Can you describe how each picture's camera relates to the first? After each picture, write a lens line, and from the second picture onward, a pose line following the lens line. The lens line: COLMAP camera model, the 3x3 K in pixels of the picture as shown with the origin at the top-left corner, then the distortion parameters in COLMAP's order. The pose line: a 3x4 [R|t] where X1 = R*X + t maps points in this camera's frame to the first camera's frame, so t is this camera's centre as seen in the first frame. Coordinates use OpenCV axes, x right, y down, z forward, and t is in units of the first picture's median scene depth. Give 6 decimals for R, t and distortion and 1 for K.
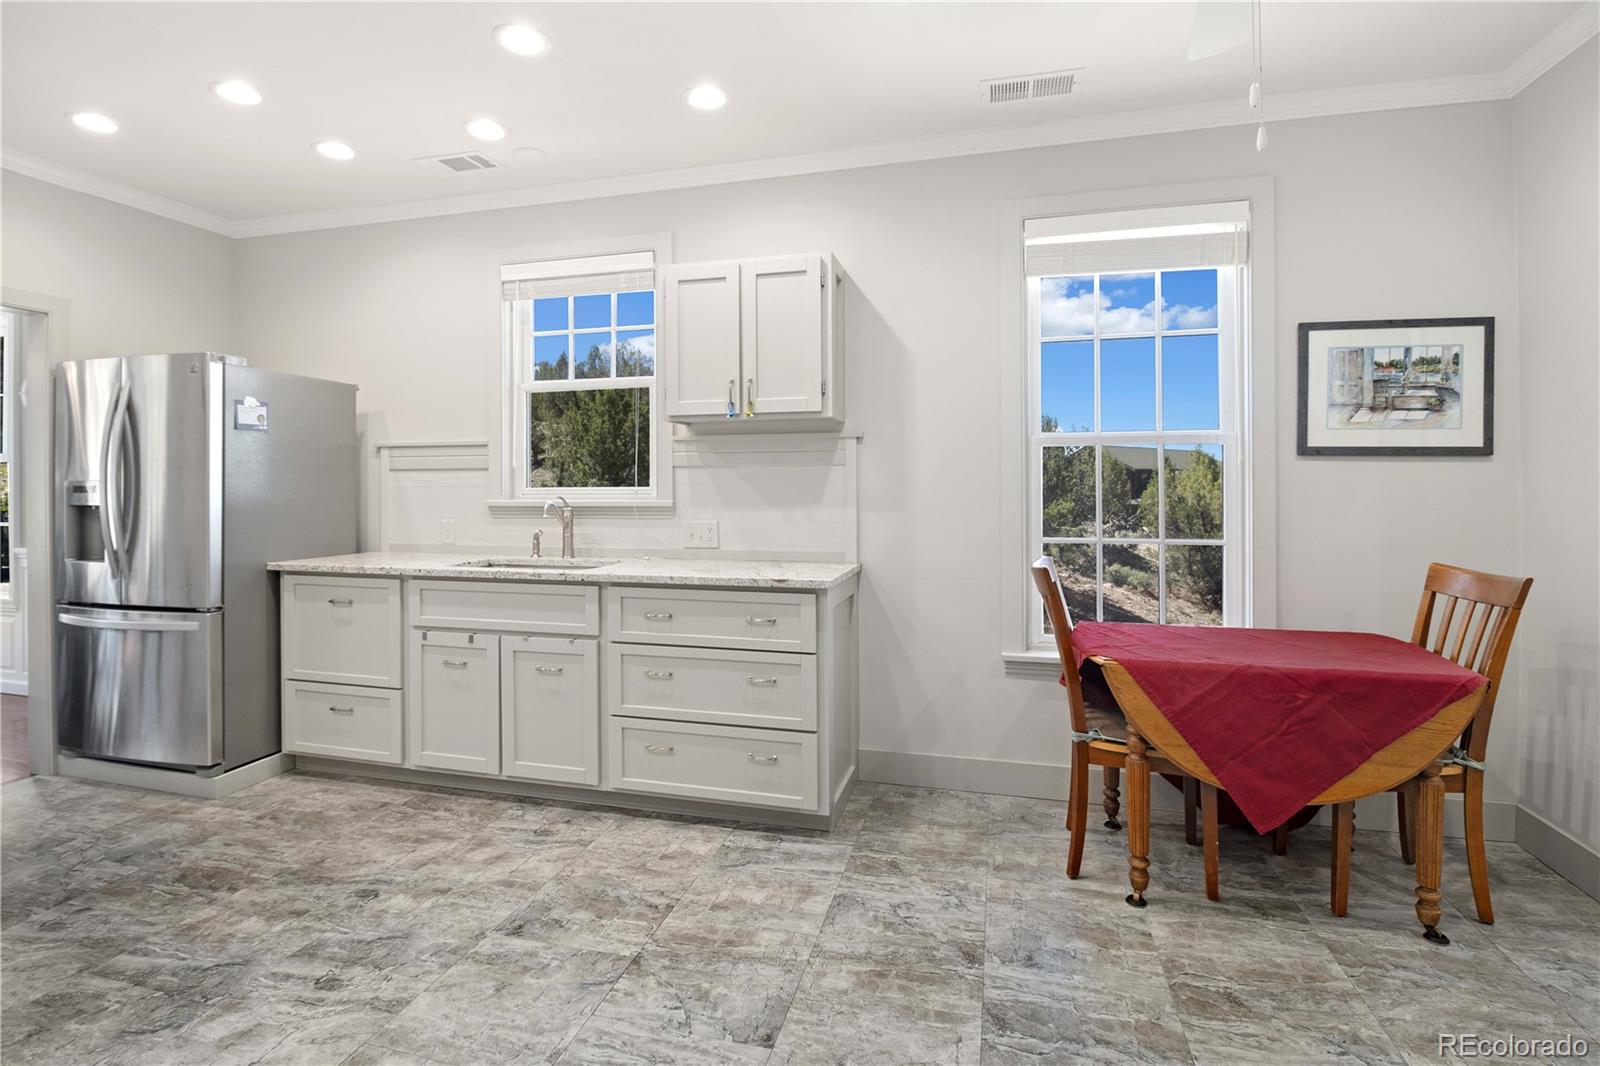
lens RADIAL K [[759.2, 0, 792.6], [0, 759.2, 488.2], [0, 0, 1]] dist [-0.015630, -0.001241]
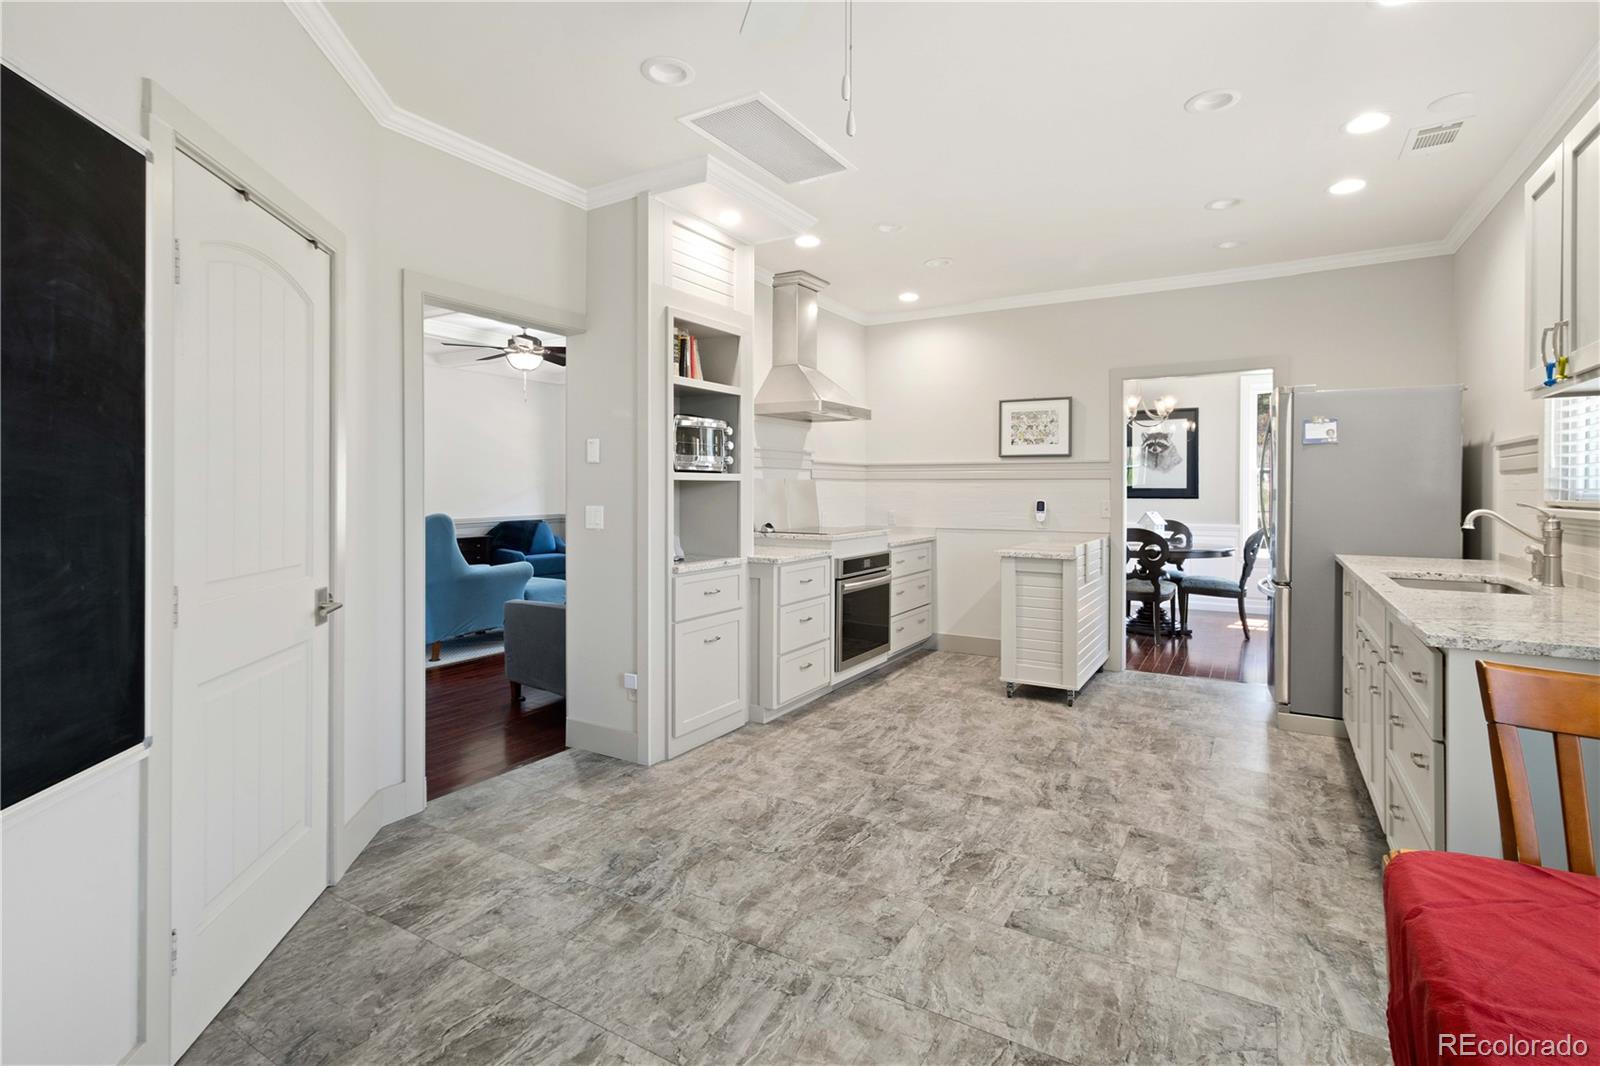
lens RADIAL K [[759.2, 0, 792.6], [0, 759.2, 488.2], [0, 0, 1]] dist [-0.015630, -0.001241]
pose [[-0.282788, 0.002171, -0.959180, 1.010265], [-0.002373, 0.999993, 0.002963, -0.008884], [0.959180, 0.003114, -0.282781, 0.778274]]
